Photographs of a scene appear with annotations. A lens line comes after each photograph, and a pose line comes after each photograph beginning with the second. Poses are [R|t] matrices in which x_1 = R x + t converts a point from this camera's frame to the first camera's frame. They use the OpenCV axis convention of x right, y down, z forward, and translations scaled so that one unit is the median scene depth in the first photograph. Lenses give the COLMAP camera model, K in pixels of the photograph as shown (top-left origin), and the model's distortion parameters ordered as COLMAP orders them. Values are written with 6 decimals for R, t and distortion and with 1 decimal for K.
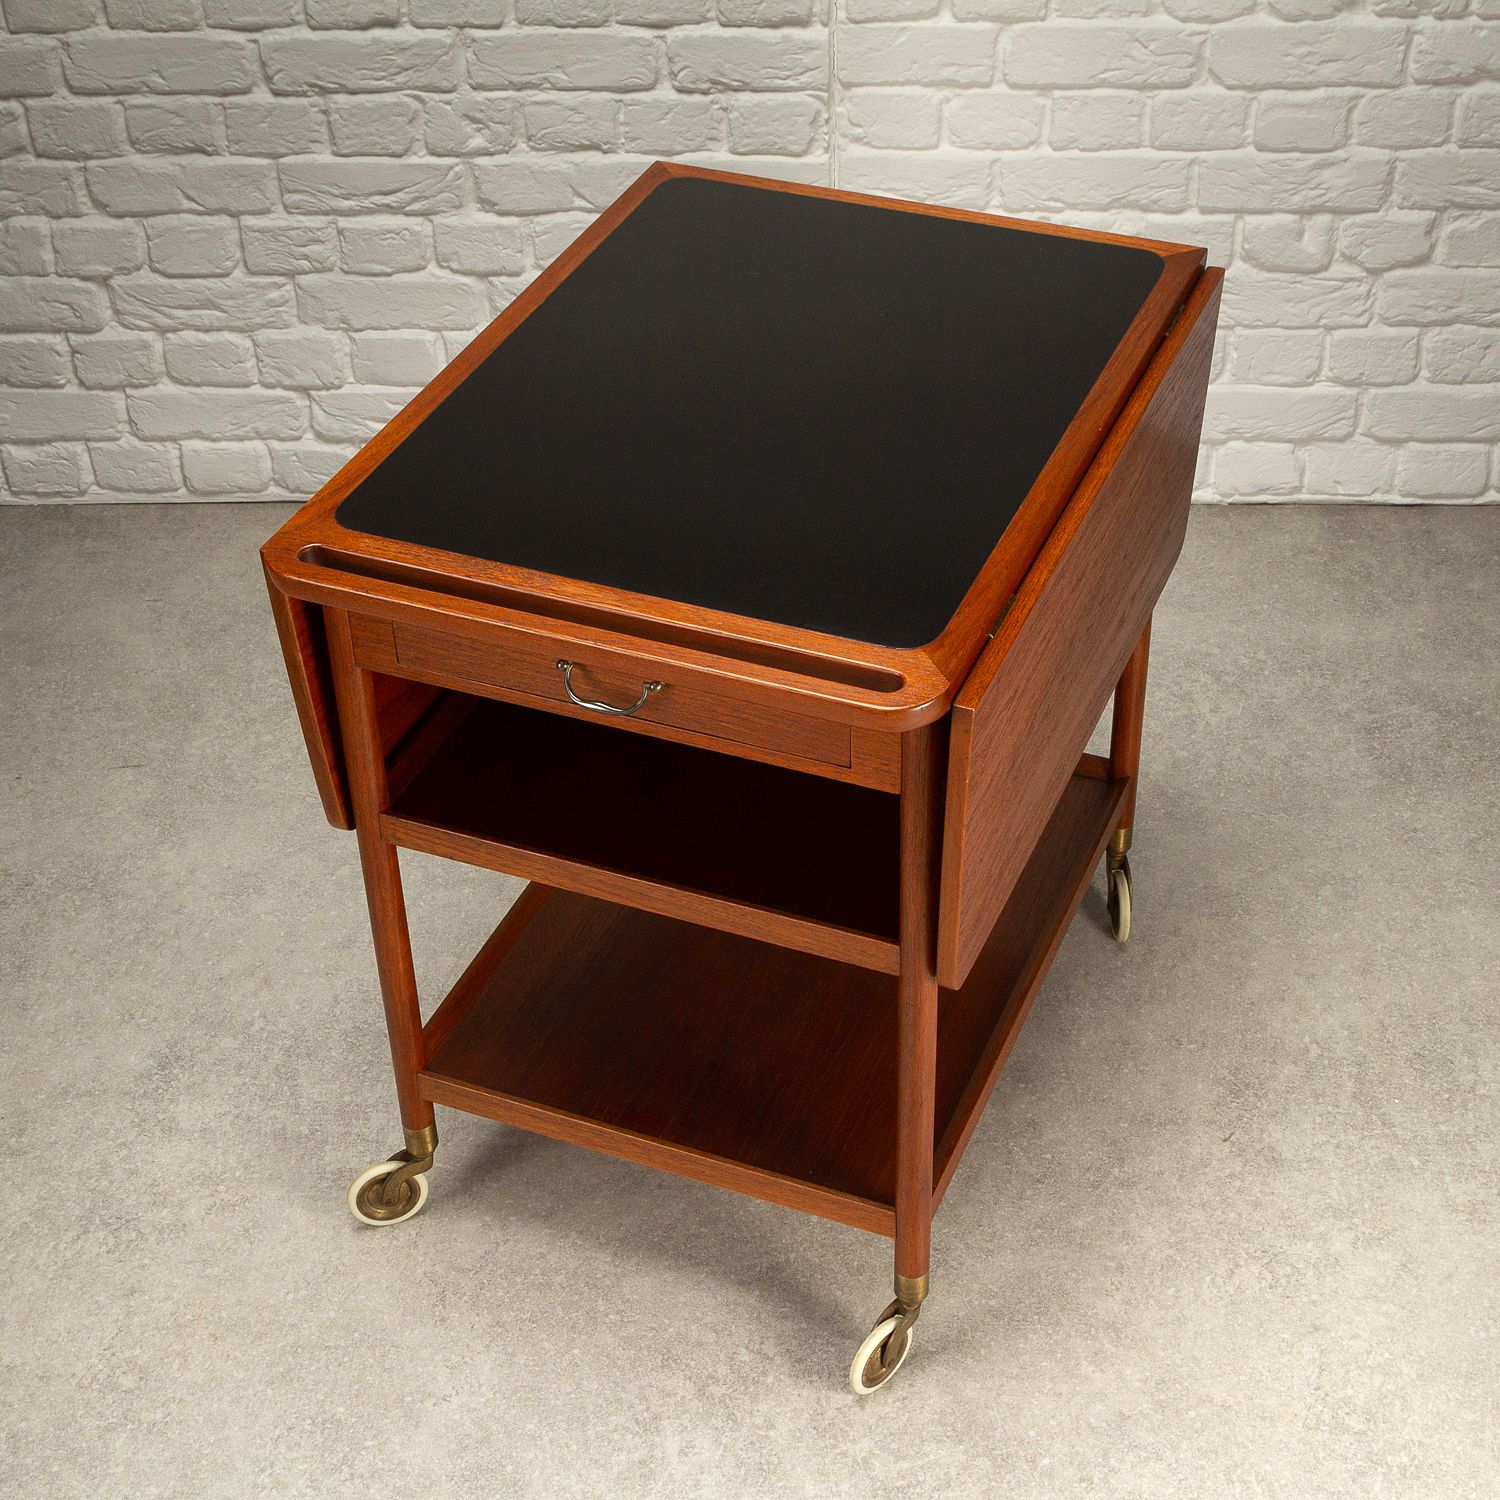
lens RADIAL K [[2499.2, 0, 779.2], [0, 2499.2, 742.3], [0, 0, 1]] dist [-0.000364, 0.056546]
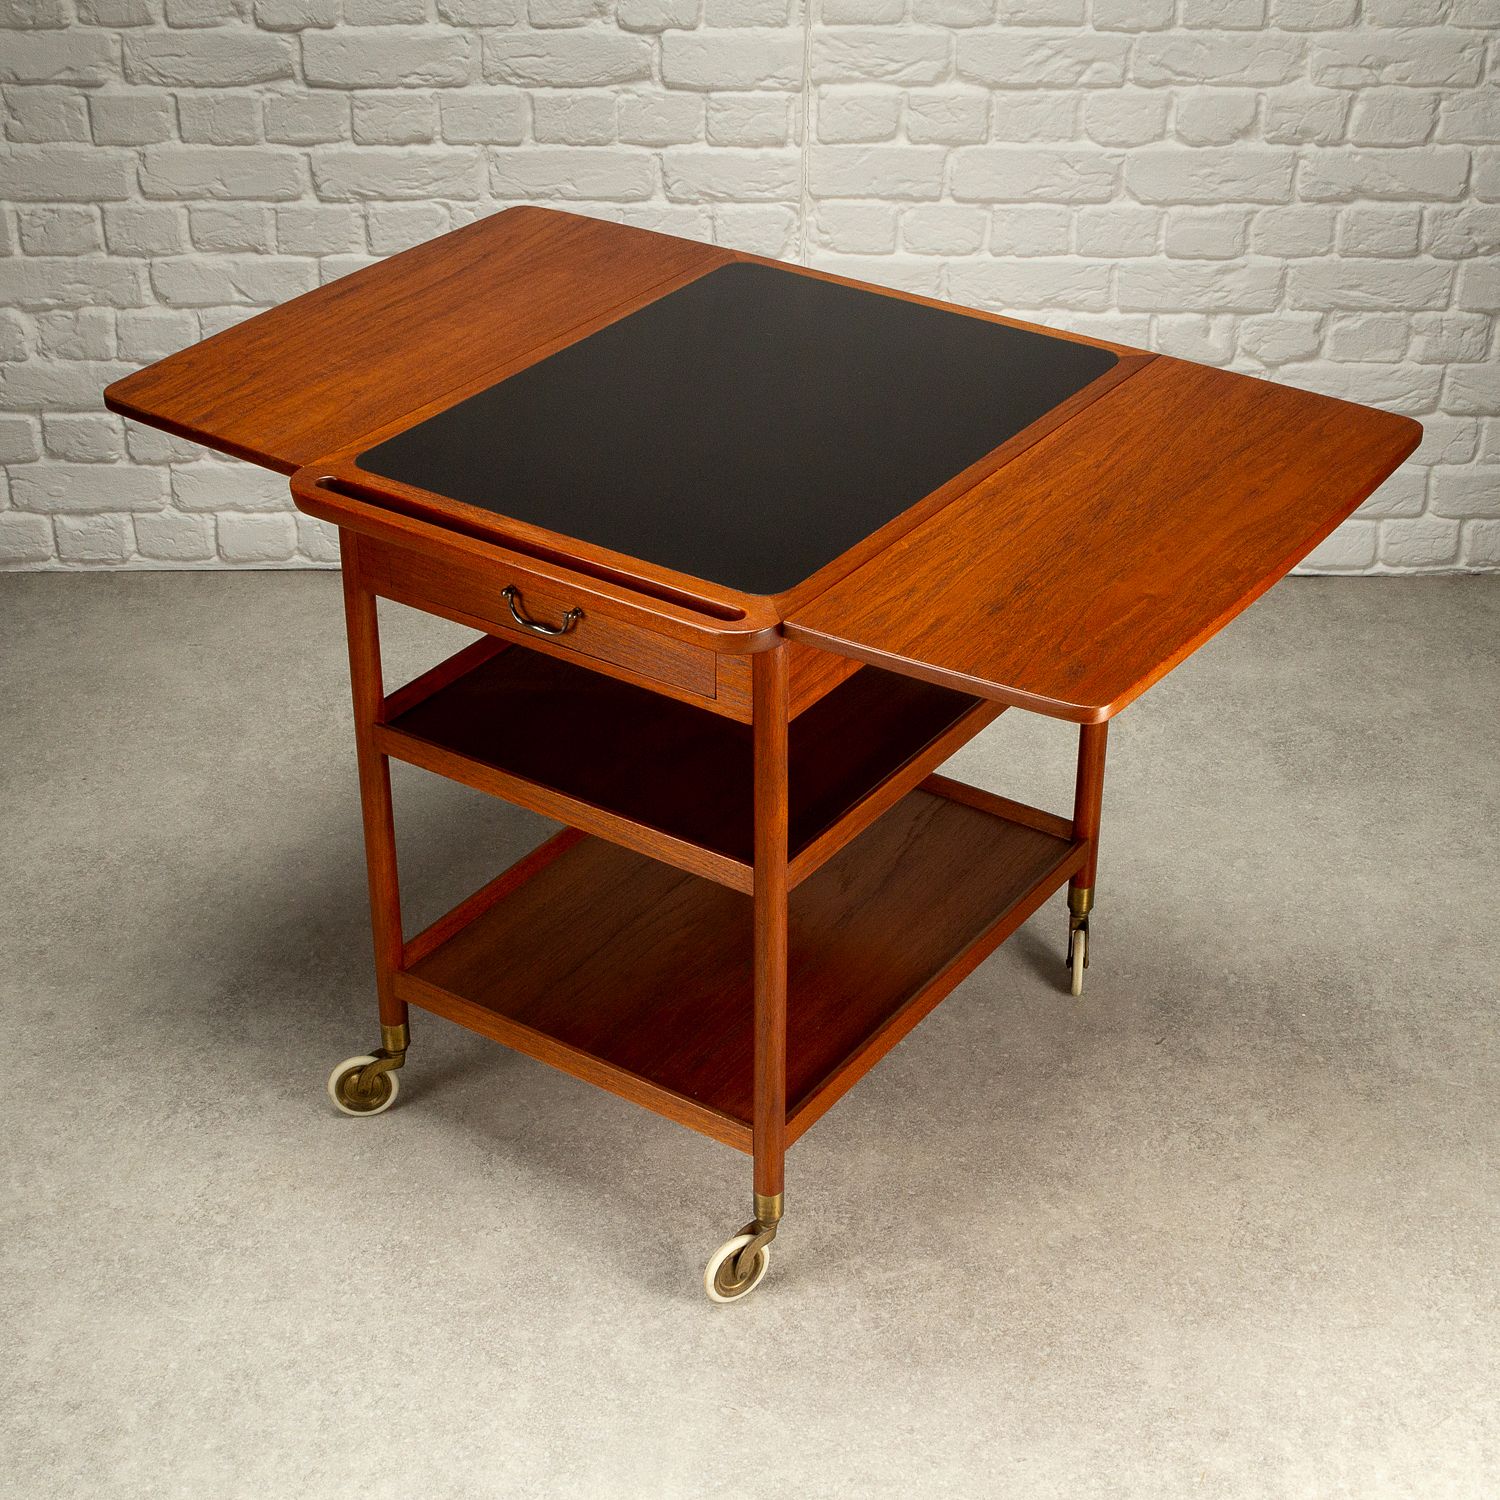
lens RADIAL K [[2633.1, 0, 745.5], [0, 2633.1, 713.8], [0, 0, 1]] dist [0.007420, 0.072850]
pose [[0.999586, 0.005843, 0.028171, -0.039796], [-0.002206, 0.991843, -0.127447, 0.134200], [-0.028686, 0.127332, 0.991445, -0.187339]]
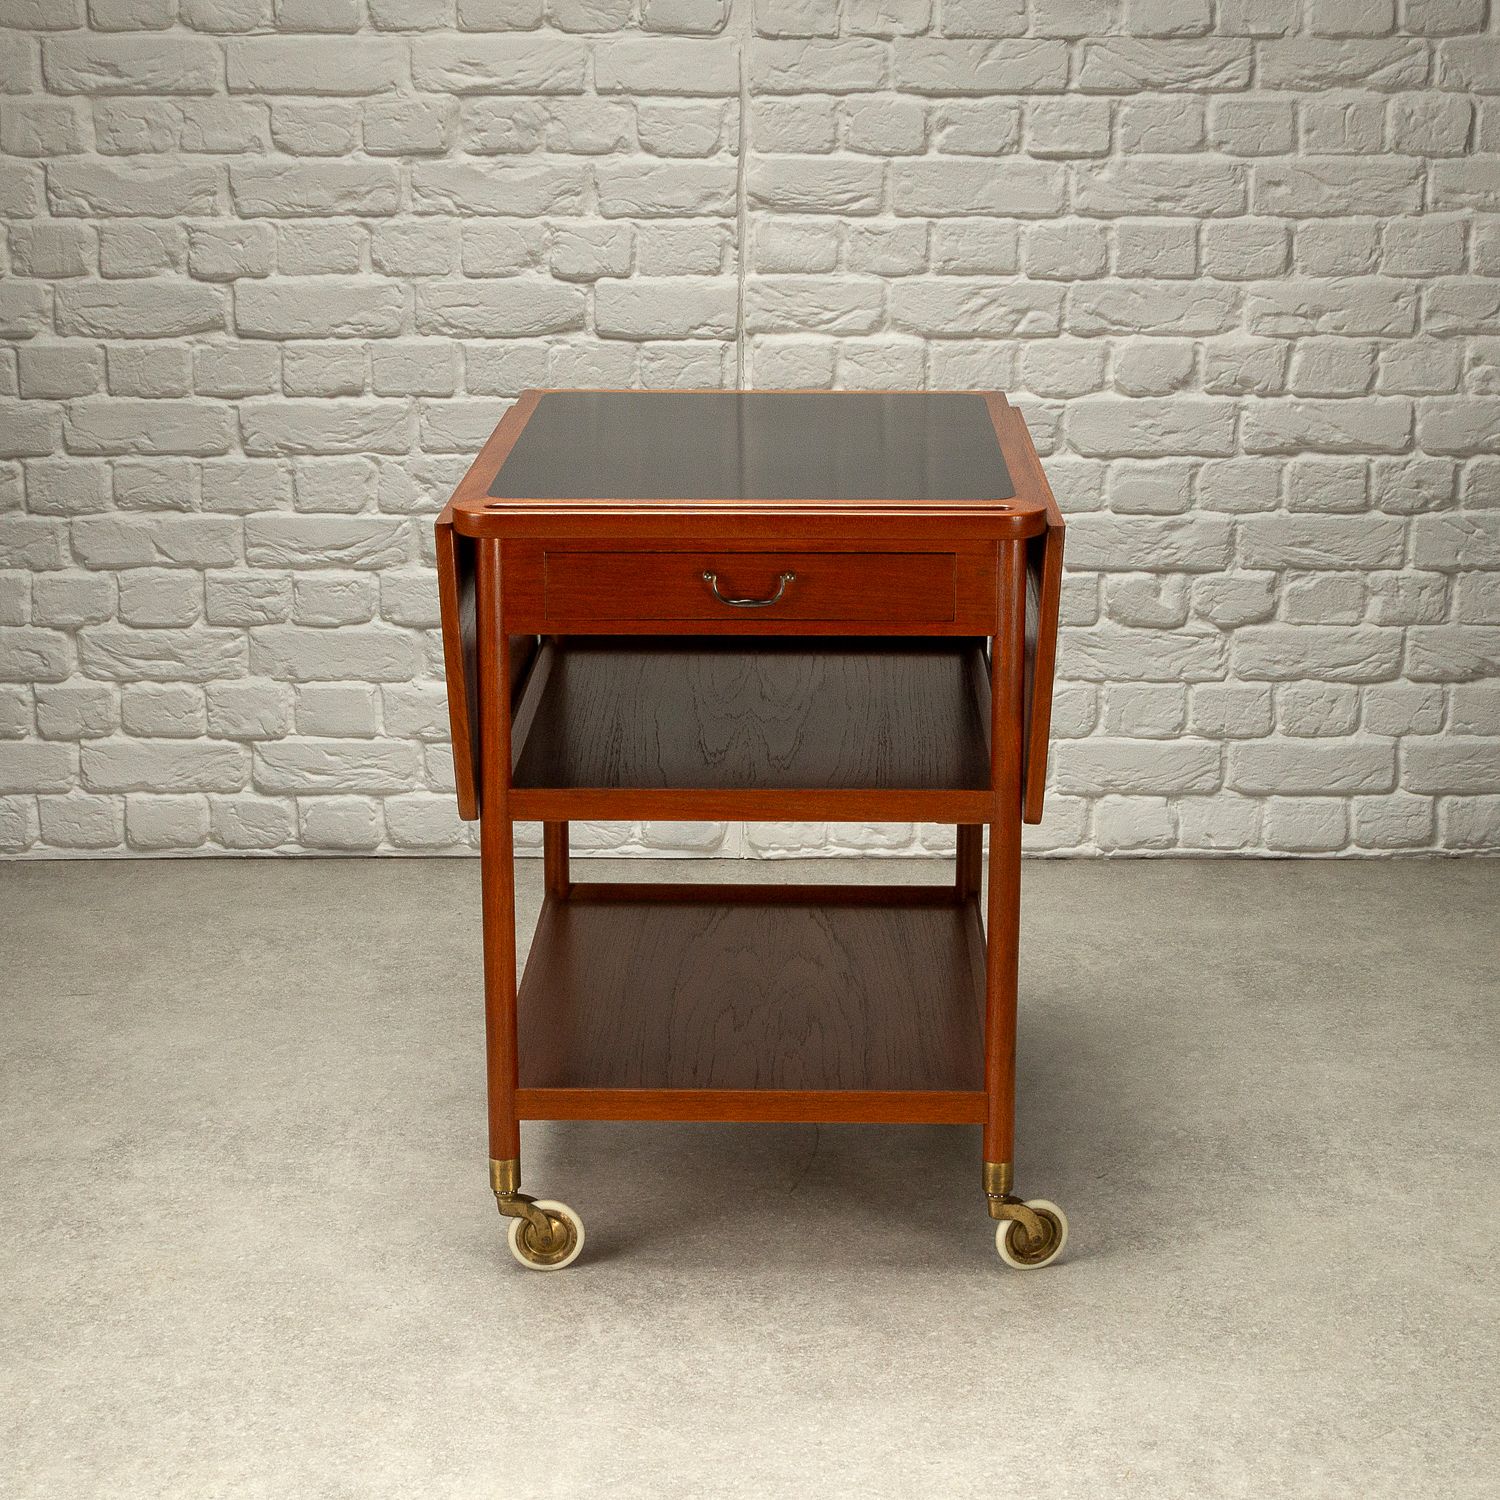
lens RADIAL K [[3066.5, 0, 769.3], [0, 3066.5, 804.7], [0, 0, 1]] dist [-0.001512, 0.016145]
pose [[0.999442, 0.010515, 0.031705, -0.008220], [0.001886, 0.929880, -0.367858, 0.410990], [-0.033349, 0.367712, 0.929342, -0.248163]]
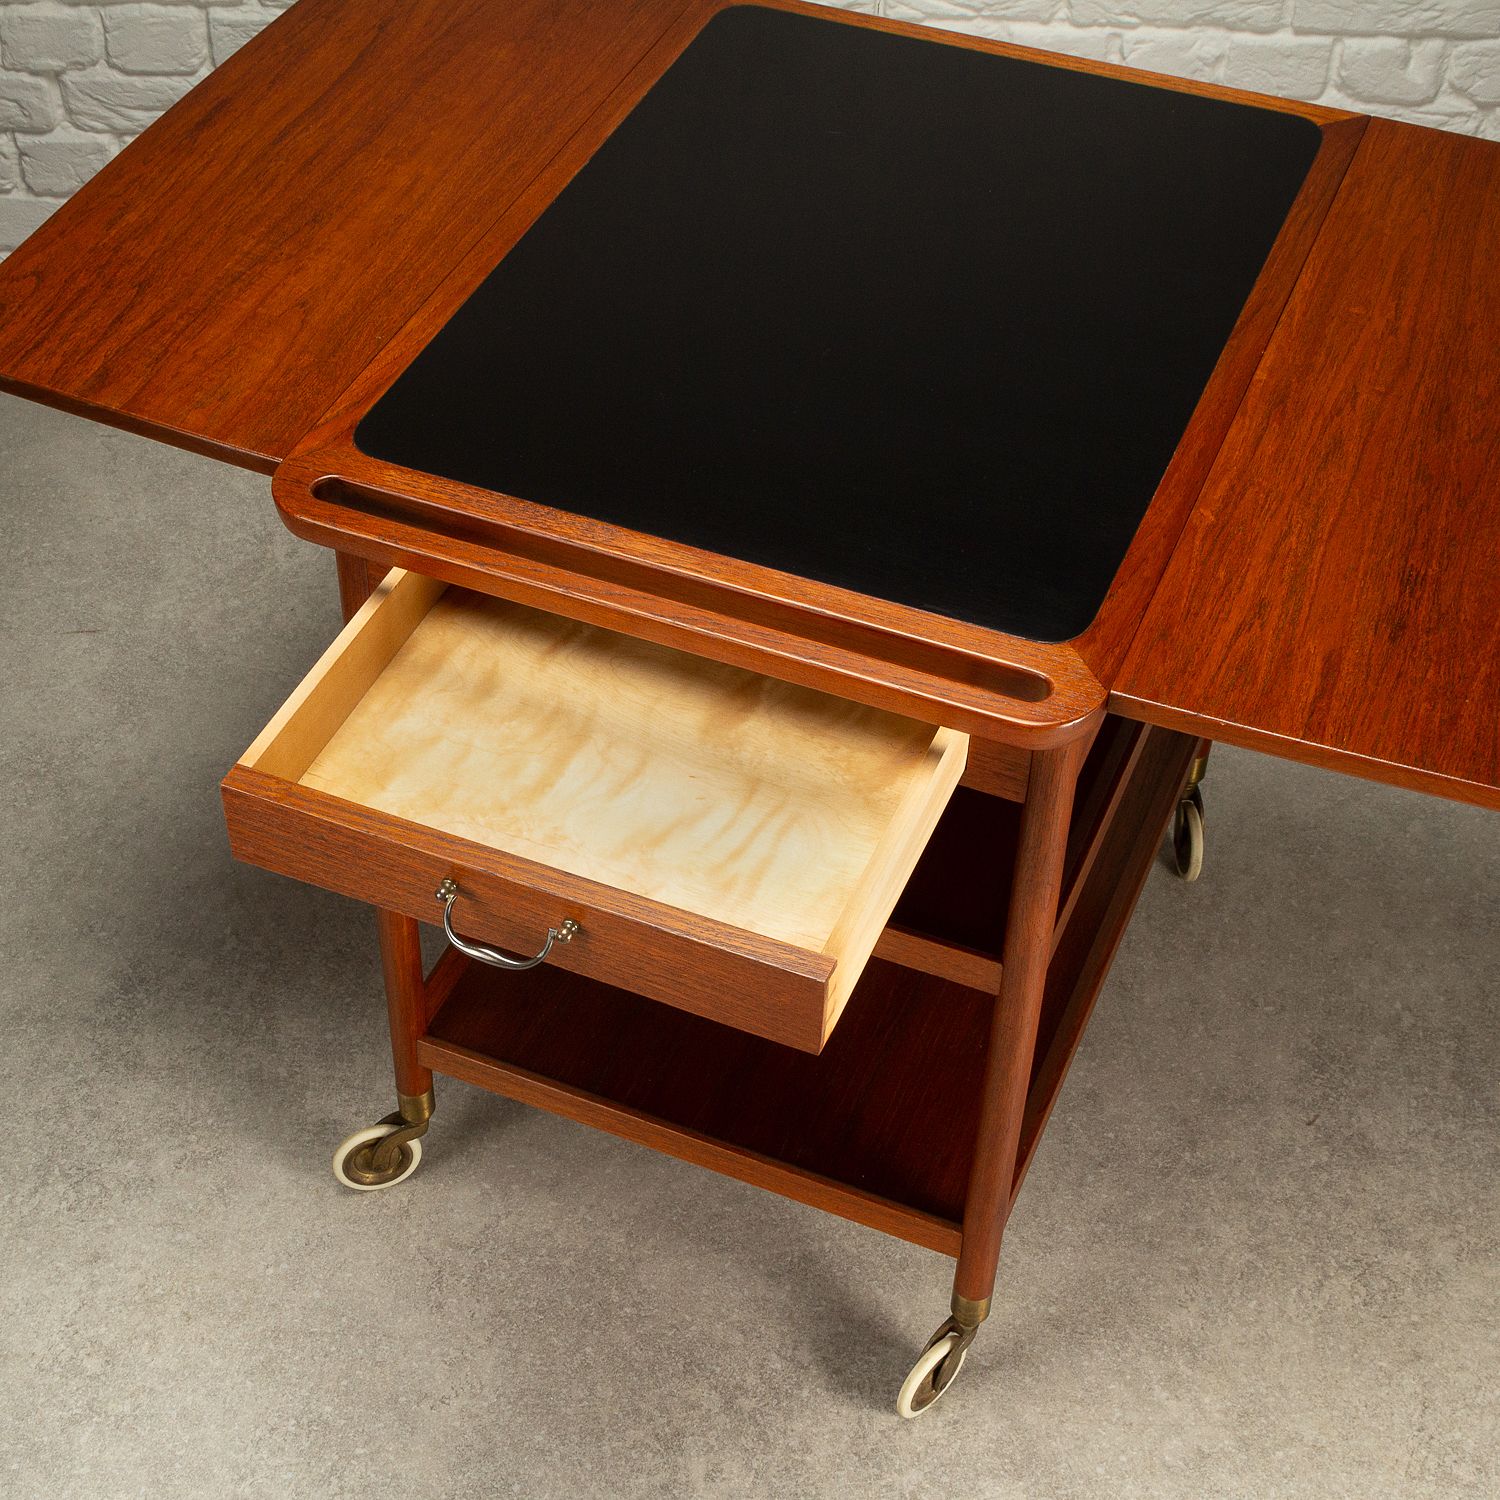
lens RADIAL K [[2462.0, 0, 624.4], [0, 2462.0, 745.9], [0, 0, 1]] dist [0.012531, -0.044773]
pose [[0.999239, 0.032777, -0.021151, -0.042836], [-0.030270, 0.993518, 0.109566, -0.052785], [0.024605, -0.108843, 0.993754, 0.108667]]
